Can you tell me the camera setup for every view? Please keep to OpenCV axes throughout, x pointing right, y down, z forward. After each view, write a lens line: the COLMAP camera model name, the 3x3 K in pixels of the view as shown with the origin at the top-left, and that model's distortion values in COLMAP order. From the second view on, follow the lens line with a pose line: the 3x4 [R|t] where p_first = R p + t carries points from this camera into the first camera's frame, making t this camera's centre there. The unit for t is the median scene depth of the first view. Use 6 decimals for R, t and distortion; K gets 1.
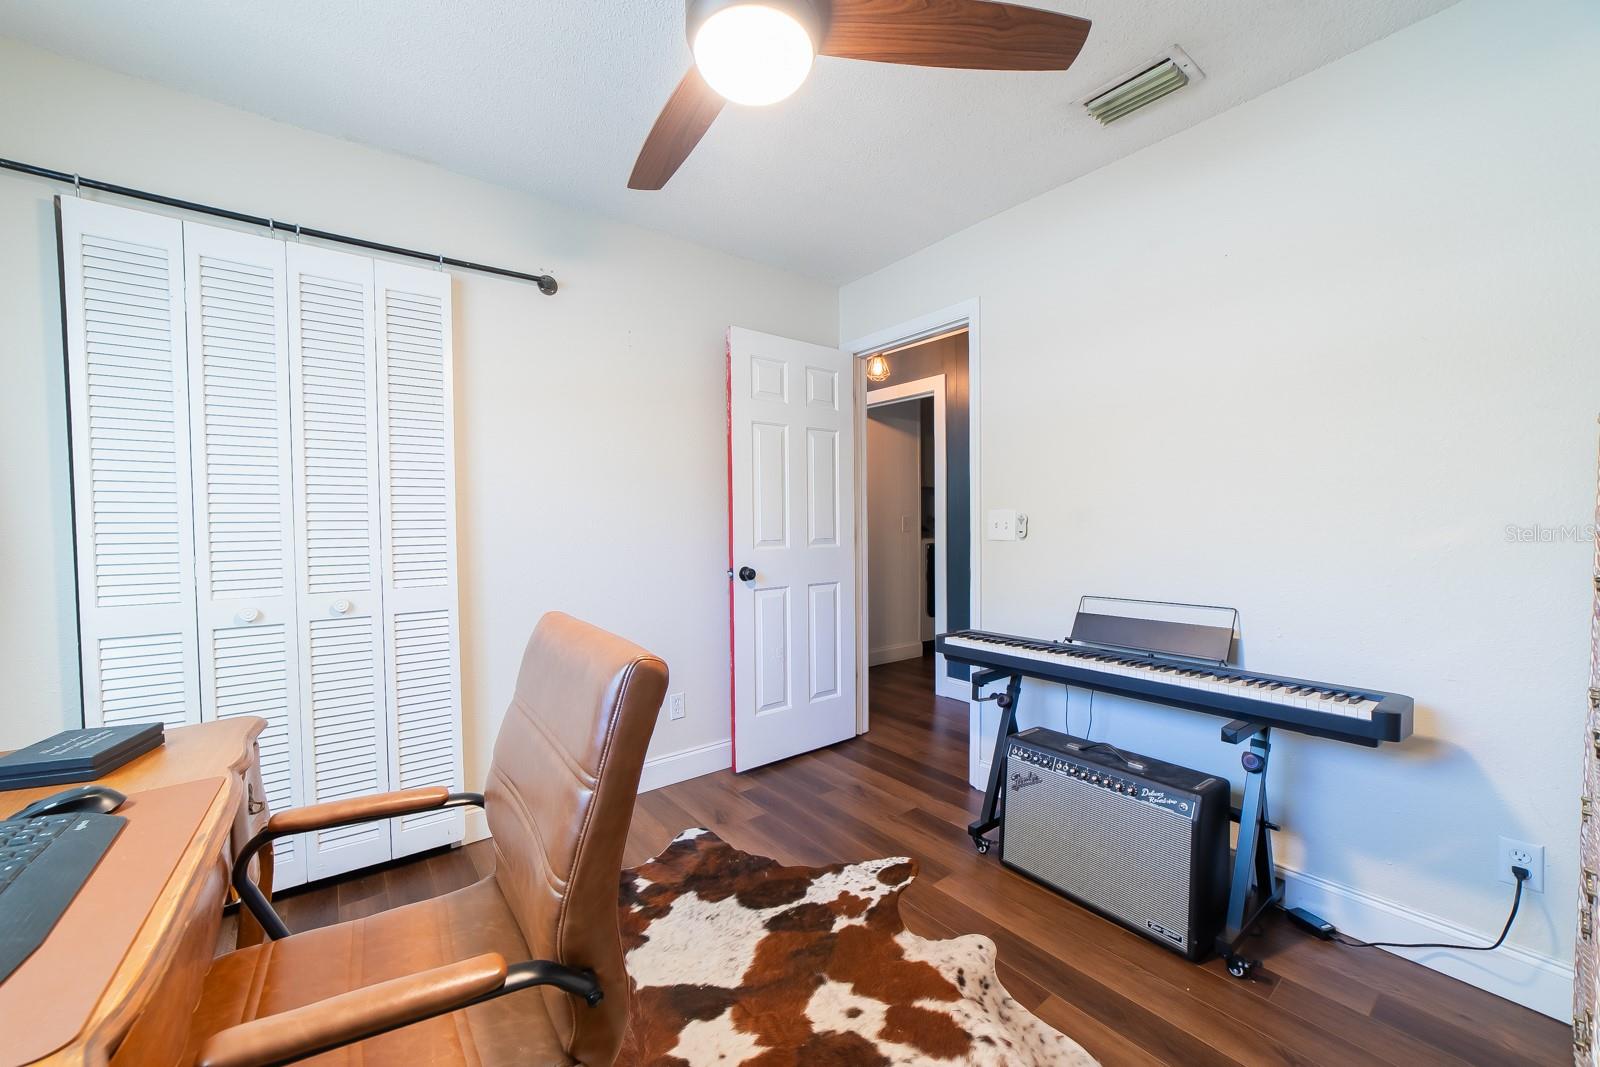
lens RADIAL K [[604.6, 0, 788.3], [0, 604.6, 538.6], [0, 0, 1]] dist [-0.001156, -0.000061]
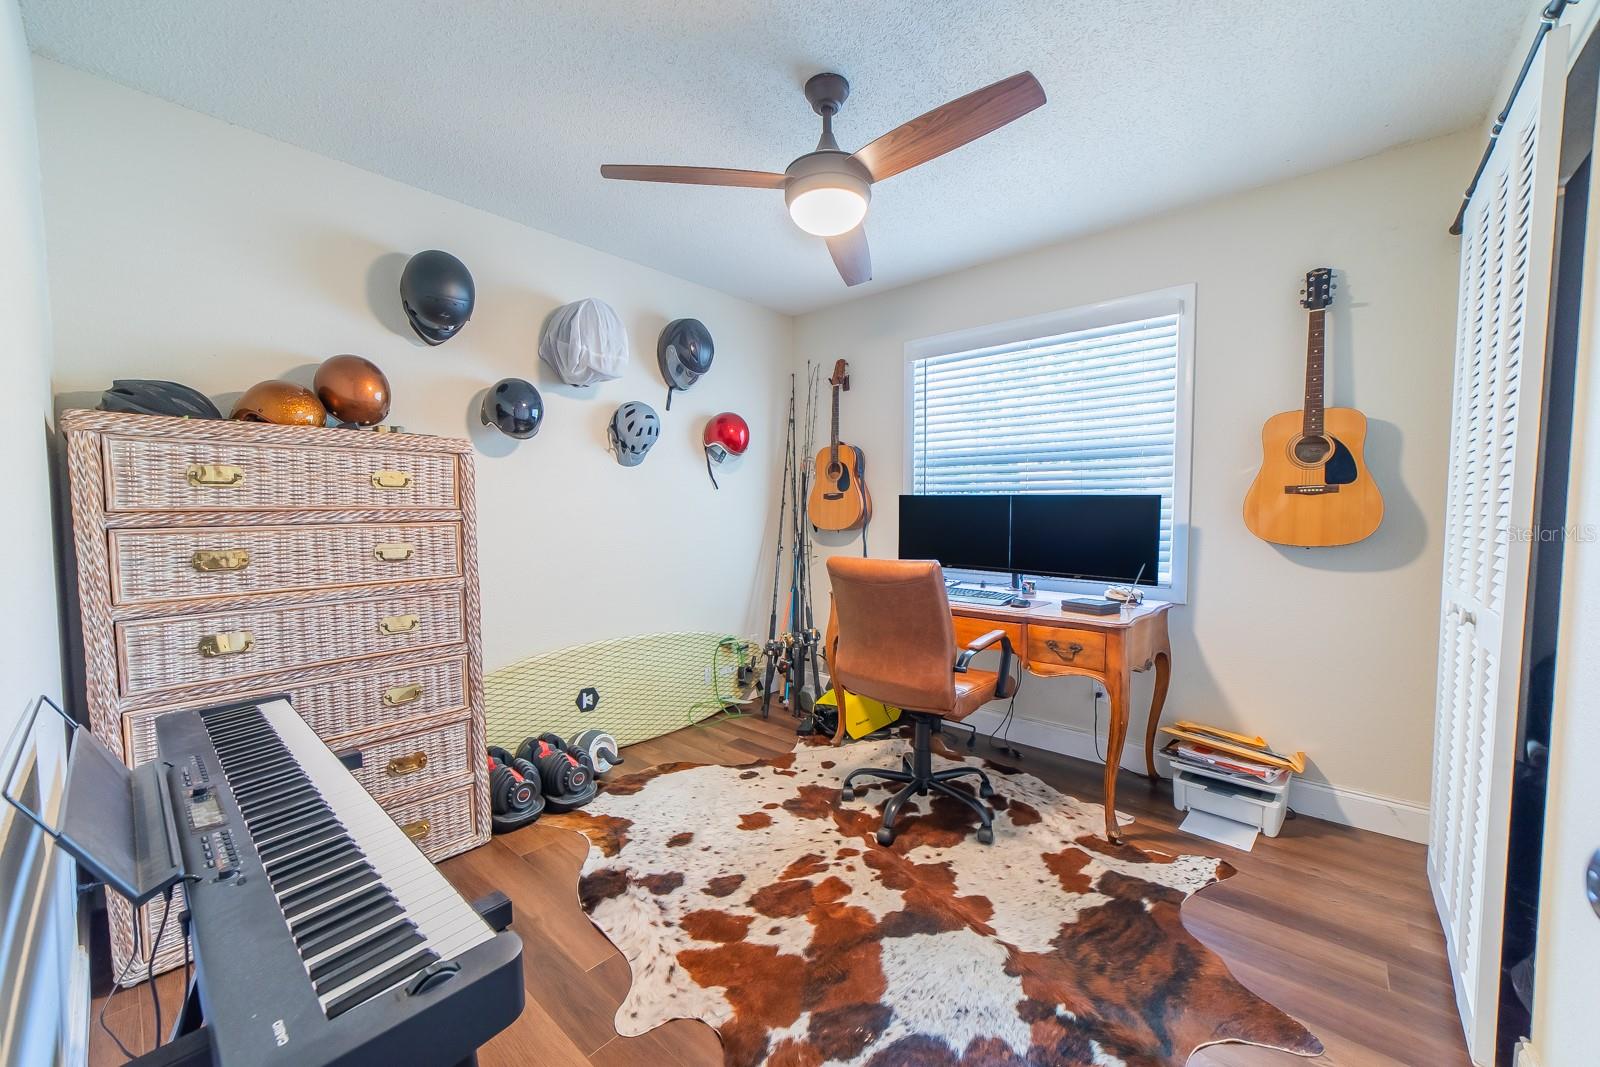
lens RADIAL K [[604.6, 0, 788.3], [0, 604.6, 538.6], [0, 0, 1]] dist [-0.001156, -0.000061]
pose [[-0.981491, 0.018482, -0.190616, 0.254933], [0.003873, 0.997044, 0.076734, -0.054300], [0.191471, 0.074575, -0.978661, 1.828019]]
